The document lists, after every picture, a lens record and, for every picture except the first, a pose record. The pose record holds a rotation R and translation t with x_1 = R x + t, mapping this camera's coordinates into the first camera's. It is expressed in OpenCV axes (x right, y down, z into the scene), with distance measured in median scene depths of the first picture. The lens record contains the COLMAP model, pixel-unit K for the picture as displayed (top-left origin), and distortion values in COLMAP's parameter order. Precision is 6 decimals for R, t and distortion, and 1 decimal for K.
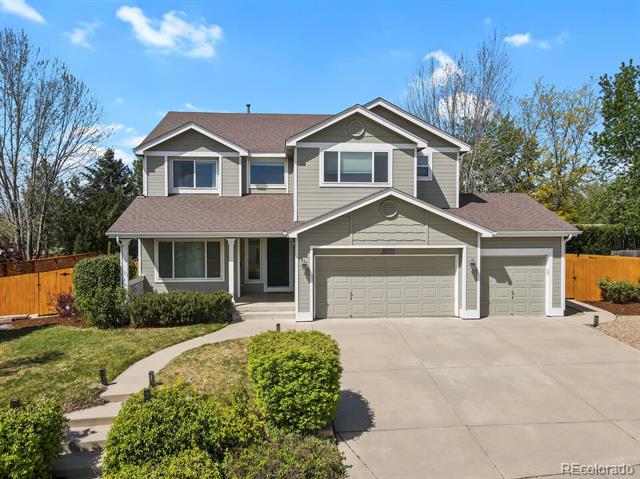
lens RADIAL K [[472.3, 0, 320.8], [0, 472.3, 230.1], [0, 0, 1]] dist [0.052929, 0.005127]
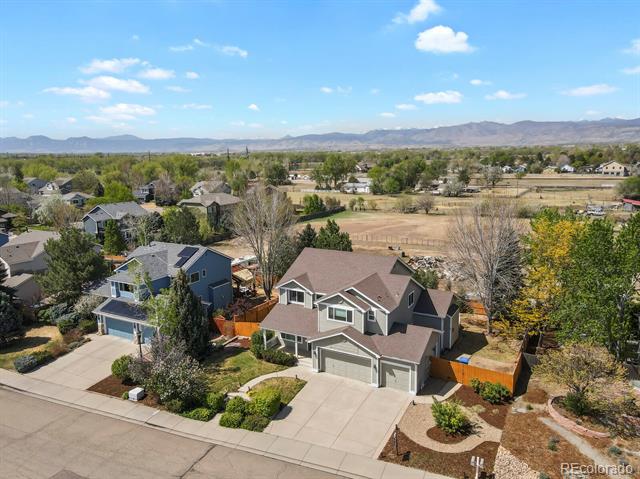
lens RADIAL K [[472.3, 0, 315.0], [0, 472.3, 236.8], [0, 0, 1]] dist [0.052929, 0.005127]
pose [[0.827224, 0.088304, -0.554890, 1.307801], [0.003829, 0.986664, 0.162723, -0.942610], [0.561859, -0.136733, 0.815855, -1.021337]]
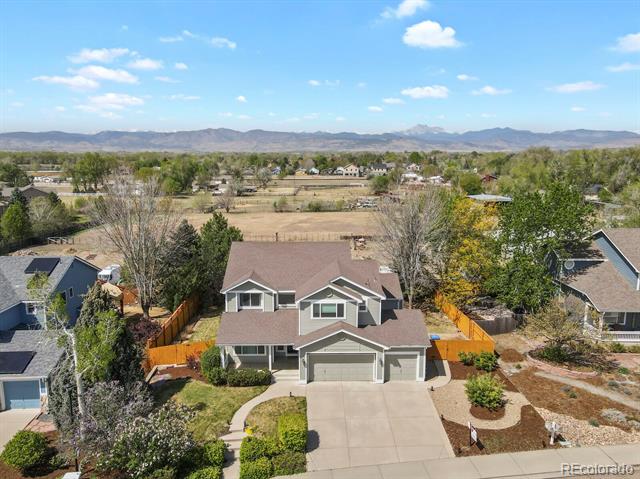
lens RADIAL K [[472.3, 0, 319.7], [0, 472.3, 235.4], [0, 0, 1]] dist [0.052929, 0.005127]
pose [[0.998200, 0.011034, -0.058944, 0.158683], [-0.002030, 0.988580, 0.150684, -0.792049], [0.059933, -0.150293, 0.986823, -1.038744]]
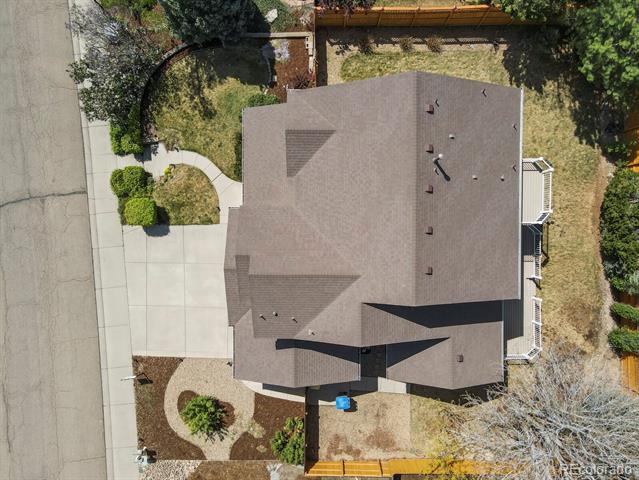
lens RADIAL K [[471.5, 0, 320.7], [0, 471.5, 241.3], [0, 0, 1]] dist [0.052929, 0.005127]
pose [[-0.081043, 0.996571, 0.016667, -0.004815], [0.014448, -0.015546, 0.999775, -1.667384], [0.996606, 0.081266, -0.013139, 1.269762]]
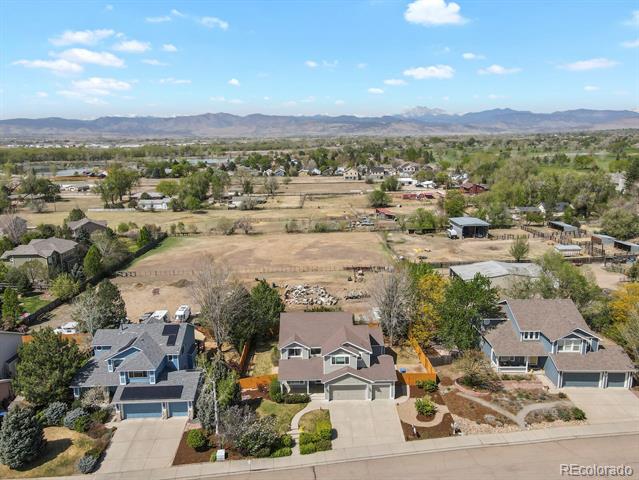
lens RADIAL K [[471.5, 0, 318.9], [0, 471.5, 236.7], [0, 0, 1]] dist [0.052929, 0.005127]
pose [[0.998110, 0.001397, -0.061445, 0.136389], [0.010289, 0.981834, 0.189462, -1.843314], [0.060593, -0.189736, 0.979964, -2.543981]]
